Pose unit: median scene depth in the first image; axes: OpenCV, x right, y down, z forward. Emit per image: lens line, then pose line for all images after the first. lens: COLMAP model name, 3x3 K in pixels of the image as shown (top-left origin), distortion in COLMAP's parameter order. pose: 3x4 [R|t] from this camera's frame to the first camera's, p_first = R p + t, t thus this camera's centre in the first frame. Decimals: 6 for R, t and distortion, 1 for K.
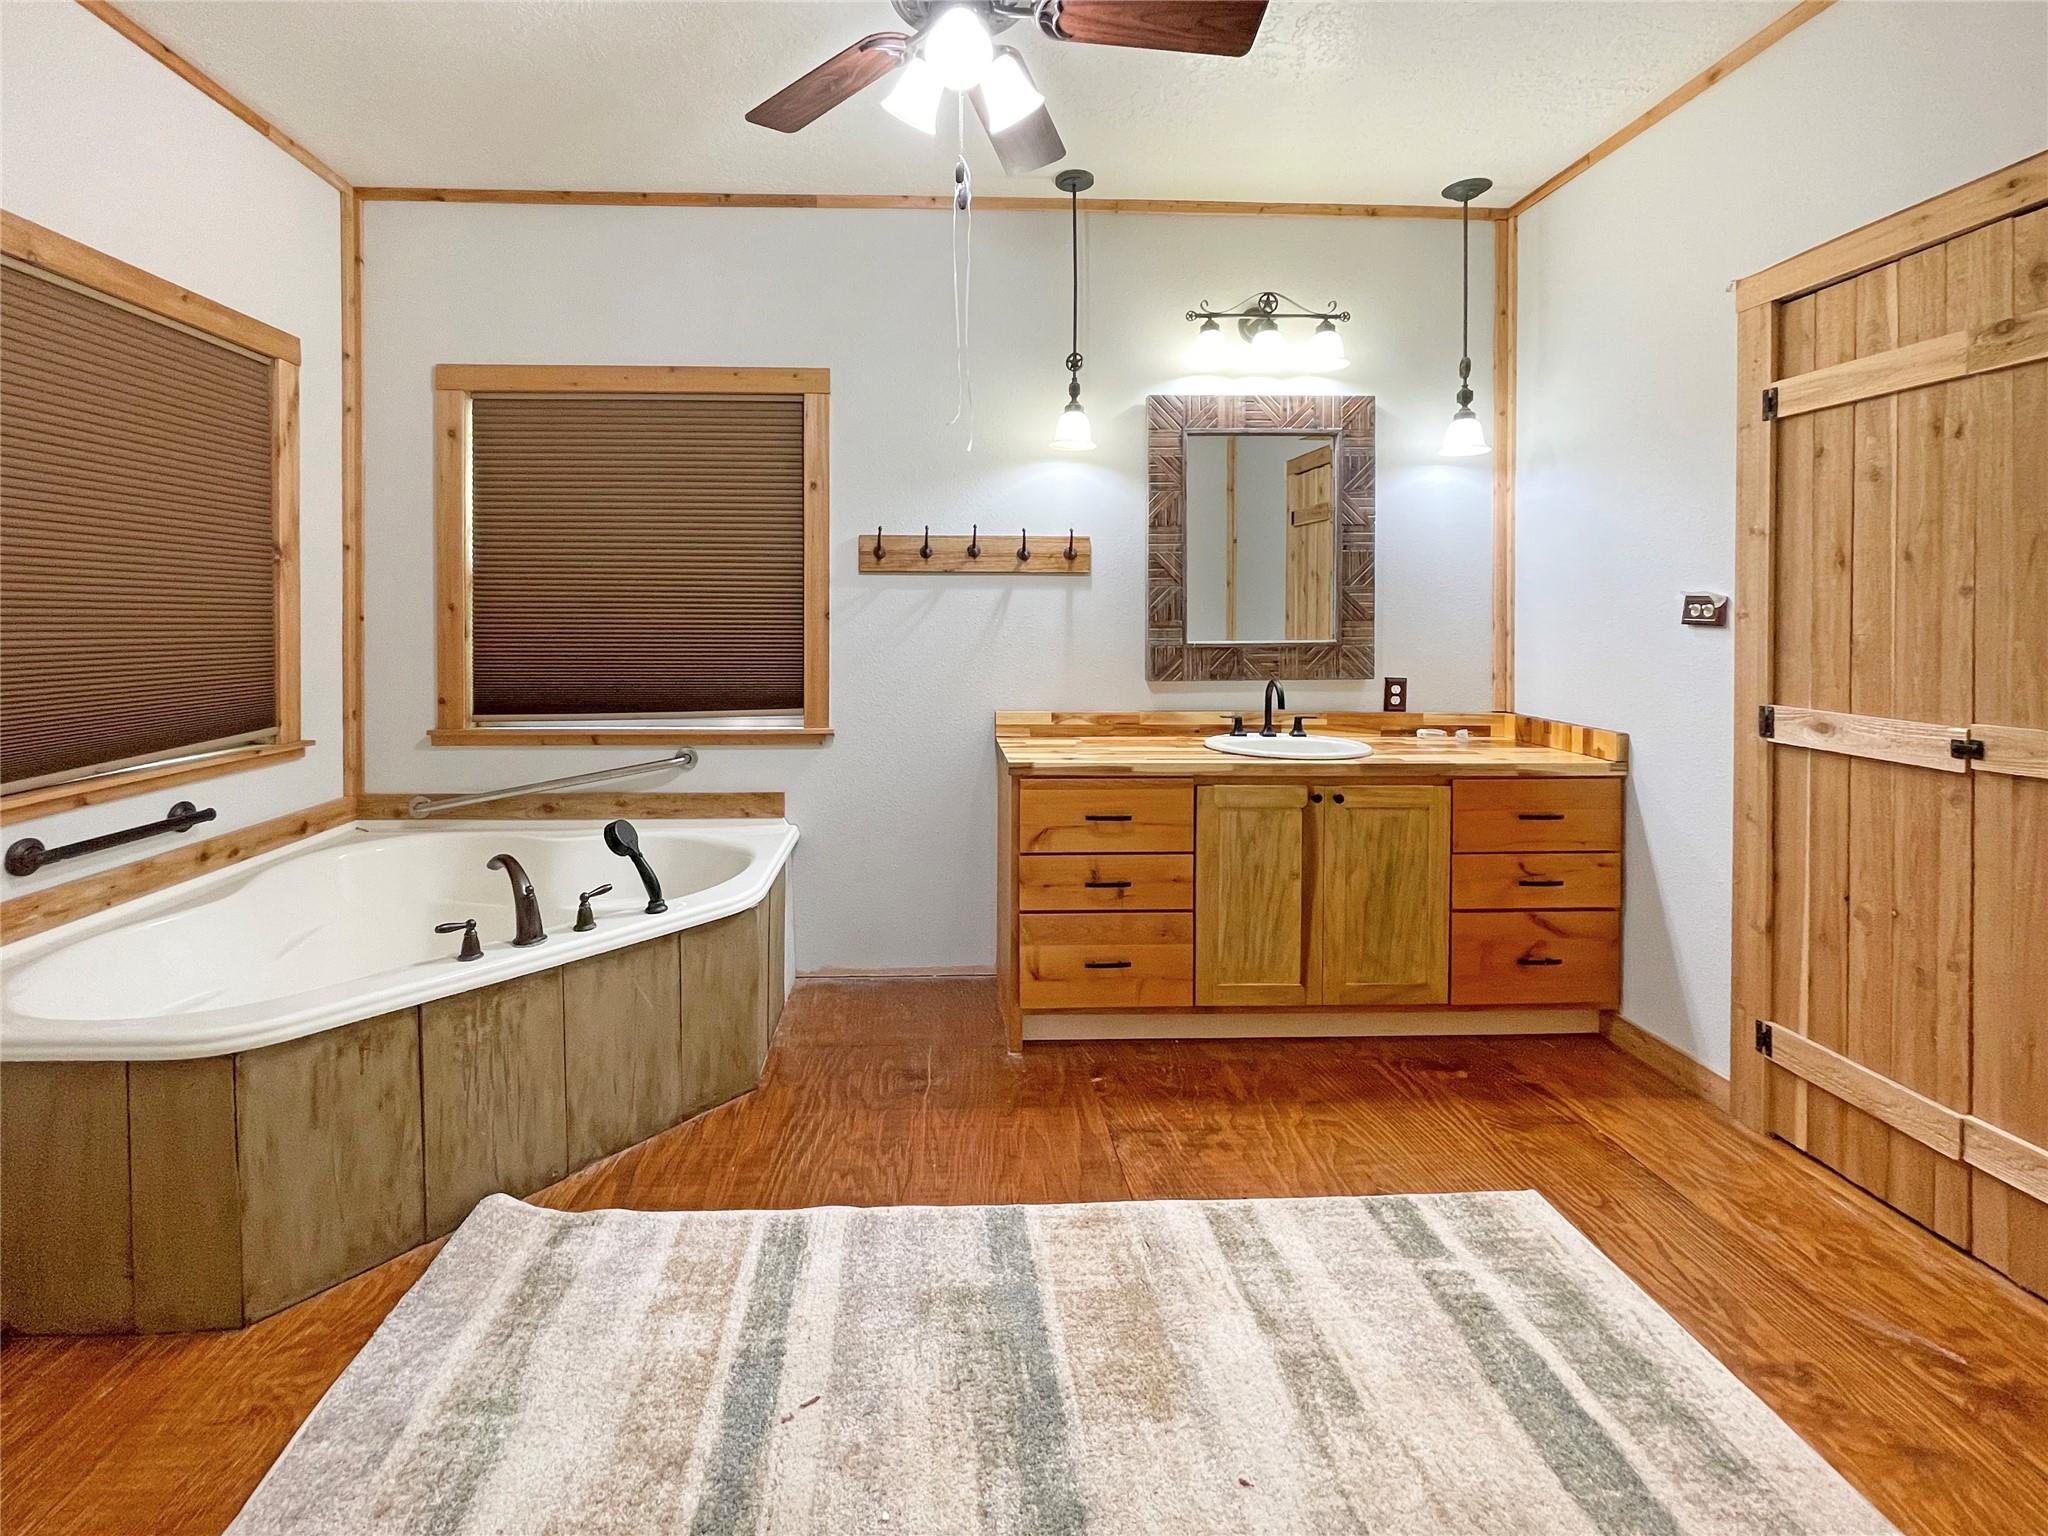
lens RADIAL K [[857.0, 0, 960.3], [0, 857.0, 630.2], [0, 0, 1]] dist [0.001018, -0.000540]
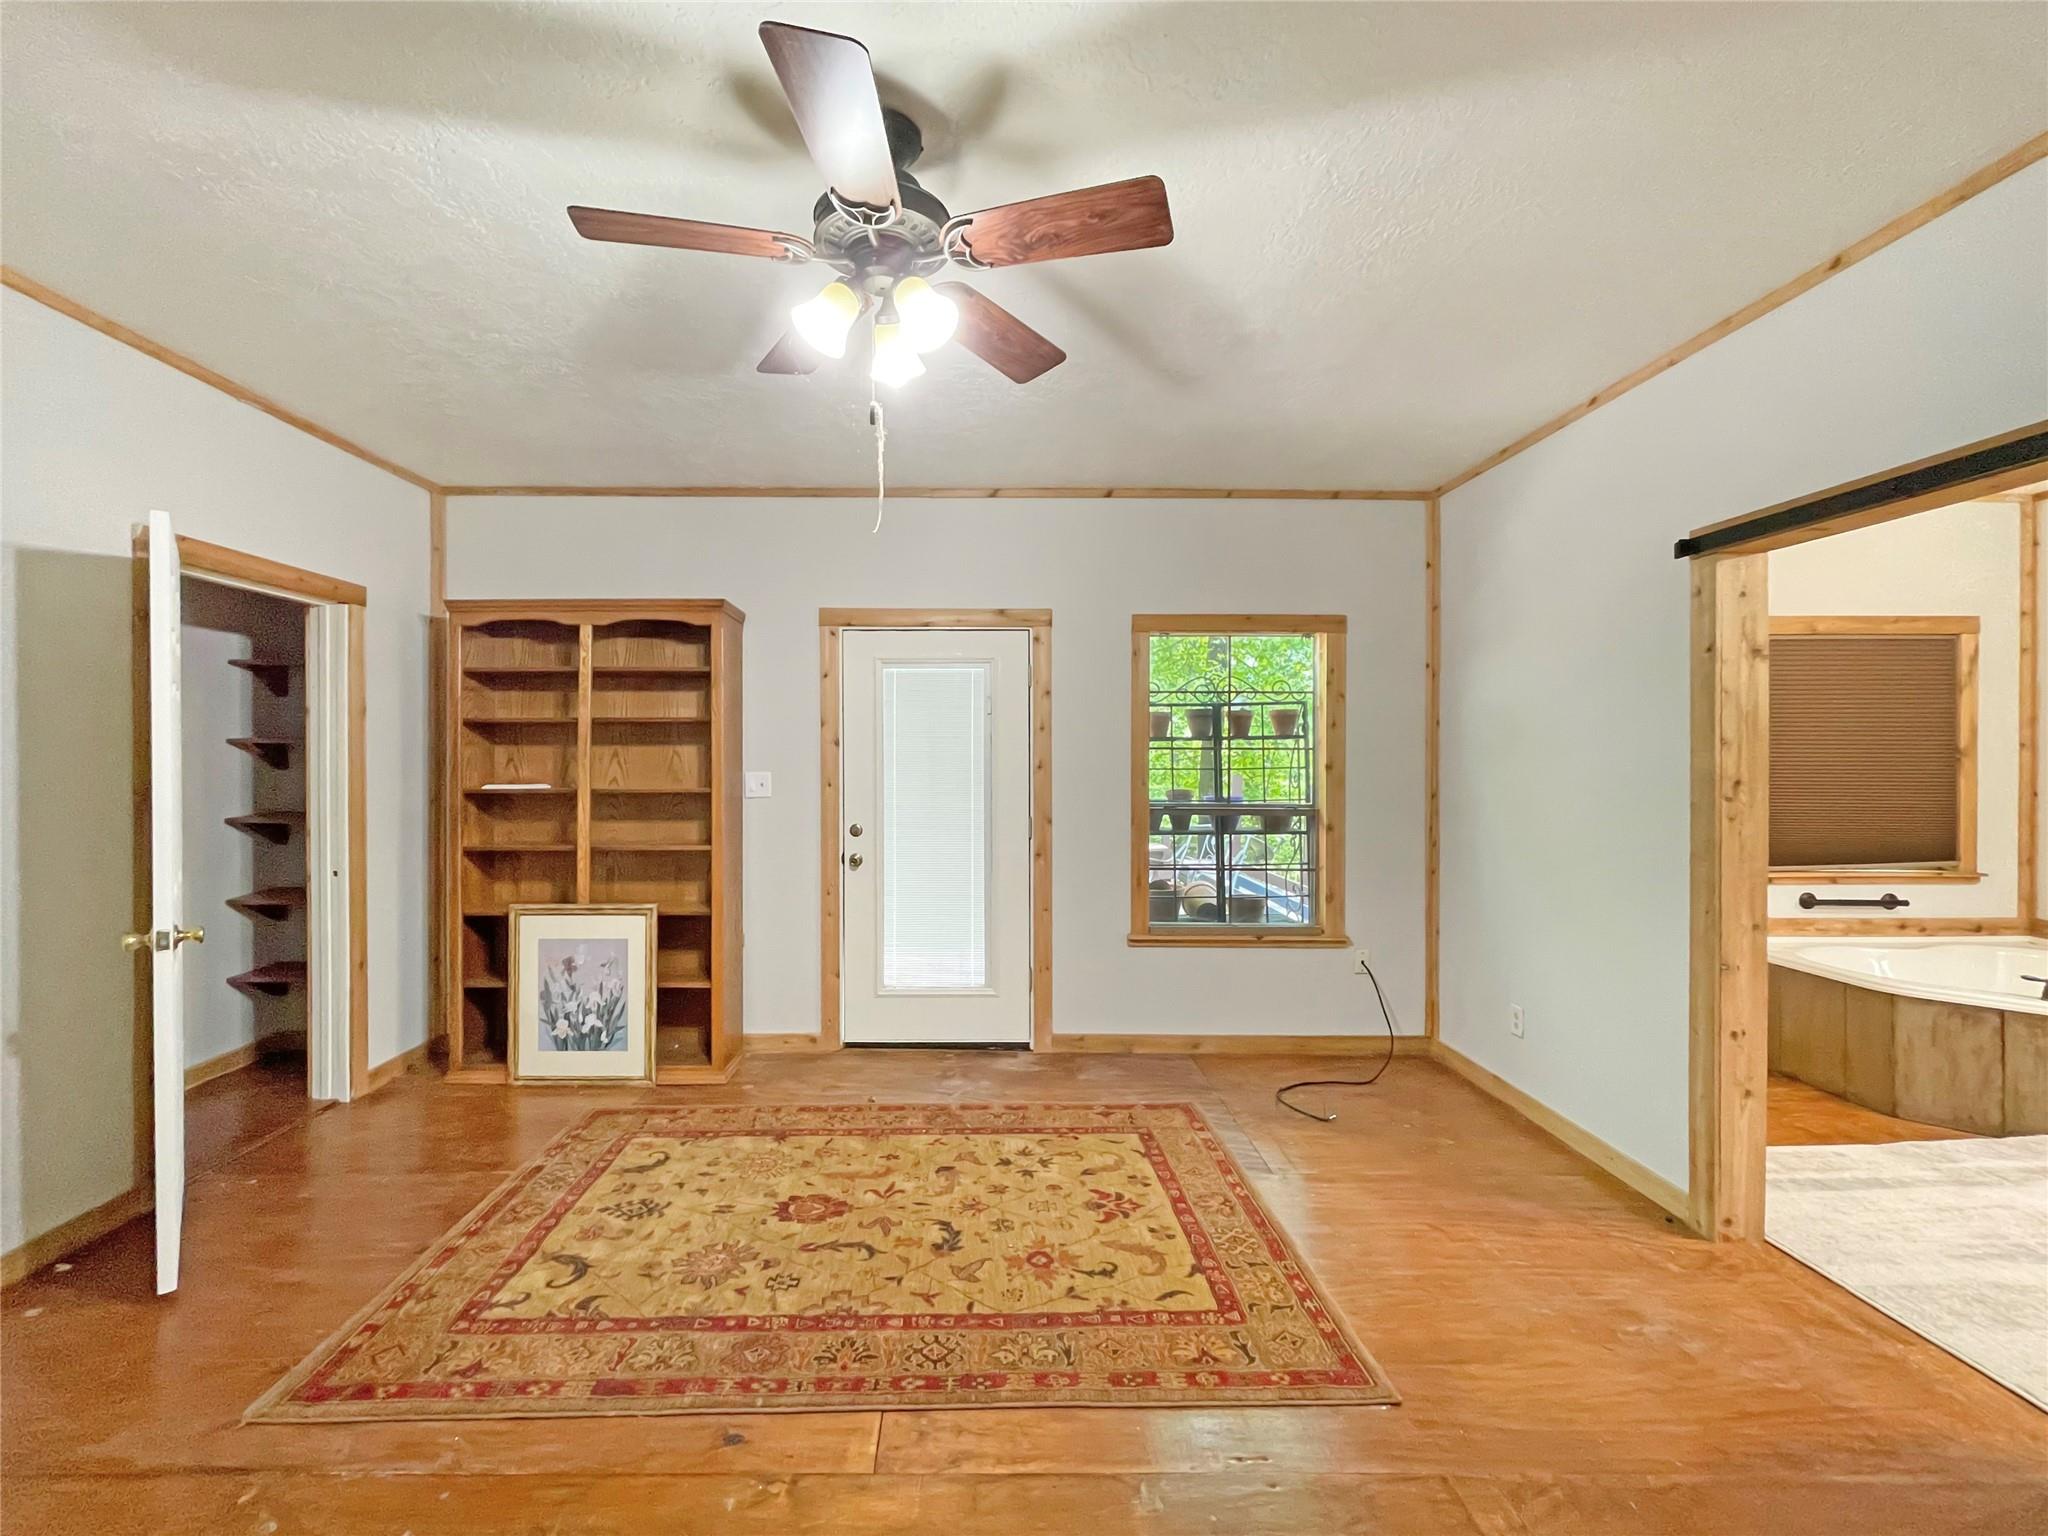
lens RADIAL K [[857.0, 0, 973.8], [0, 857.0, 748.9], [0, 0, 1]] dist [0.001018, -0.000540]
pose [[-0.038061, -0.004184, -0.999267, 1.009718], [-0.021109, 0.999771, -0.003382, -0.061630], [0.999052, 0.020965, -0.038141, -0.901283]]
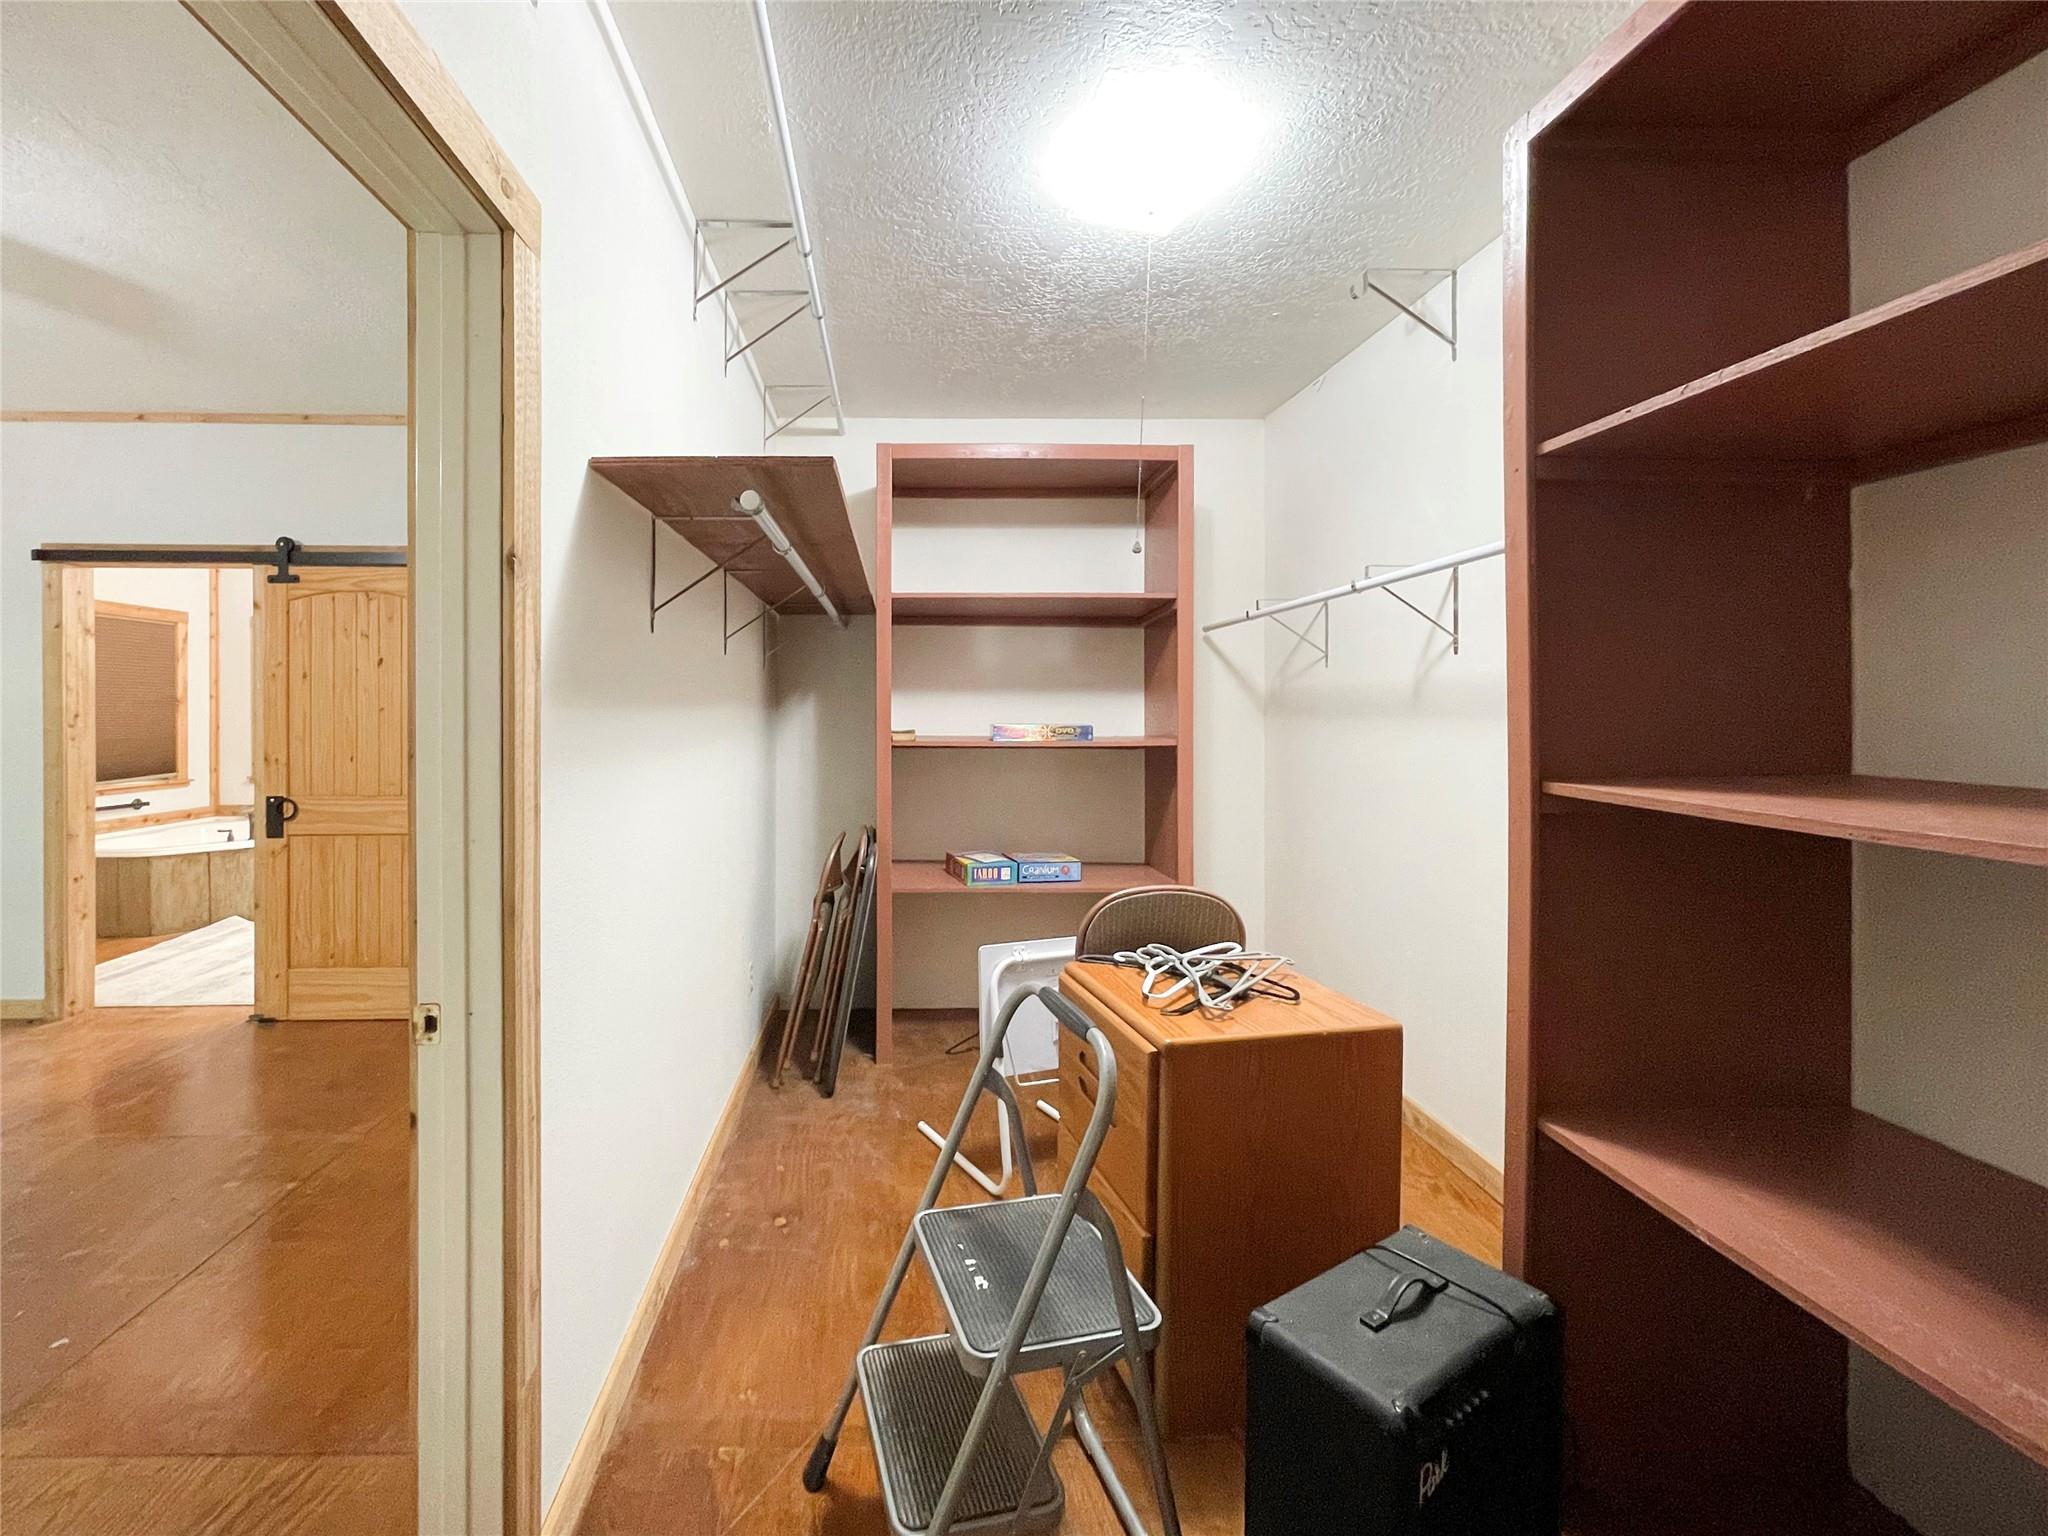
lens RADIAL K [[857.0, 0, 932.8], [0, 857.0, 716.0], [0, 0, 1]] dist [0.001018, -0.000540]
pose [[0.999988, -0.002973, -0.003989, 1.565454], [0.002928, 0.999933, -0.011239, -0.016663], [0.004022, 0.011227, 0.999929, -1.644943]]
